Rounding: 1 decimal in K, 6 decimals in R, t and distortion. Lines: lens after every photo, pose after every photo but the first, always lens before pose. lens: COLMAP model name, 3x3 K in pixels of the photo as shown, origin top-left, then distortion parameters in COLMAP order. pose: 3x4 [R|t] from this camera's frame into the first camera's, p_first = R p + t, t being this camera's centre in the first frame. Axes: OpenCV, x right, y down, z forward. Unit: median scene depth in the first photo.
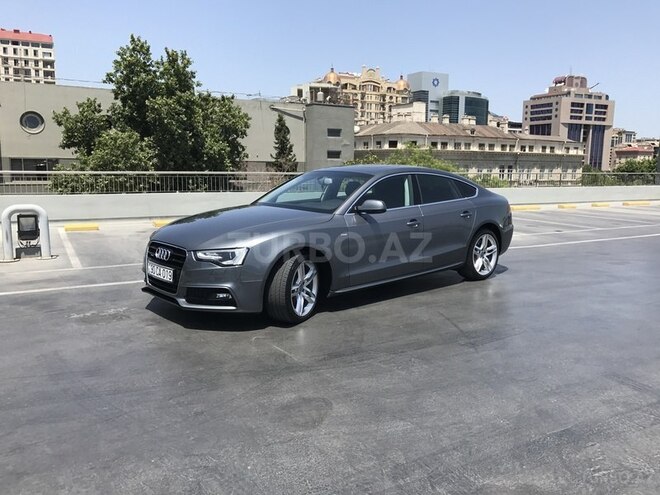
lens RADIAL K [[554.0, 0, 336.1], [0, 554.0, 249.7], [0, 0, 1]] dist [0.034734, -0.052572]
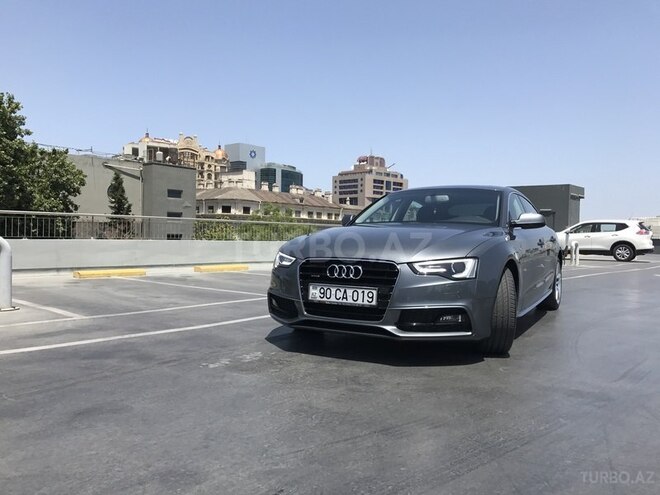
lens RADIAL K [[554.0, 0, 334.6], [0, 554.0, 248.2], [0, 0, 1]] dist [0.034734, -0.052572]
pose [[0.941302, -0.000158, 0.337565, -0.606204], [0.043709, 0.991639, -0.121419, 0.070572], [-0.334723, 0.129046, 0.933438, 0.305269]]
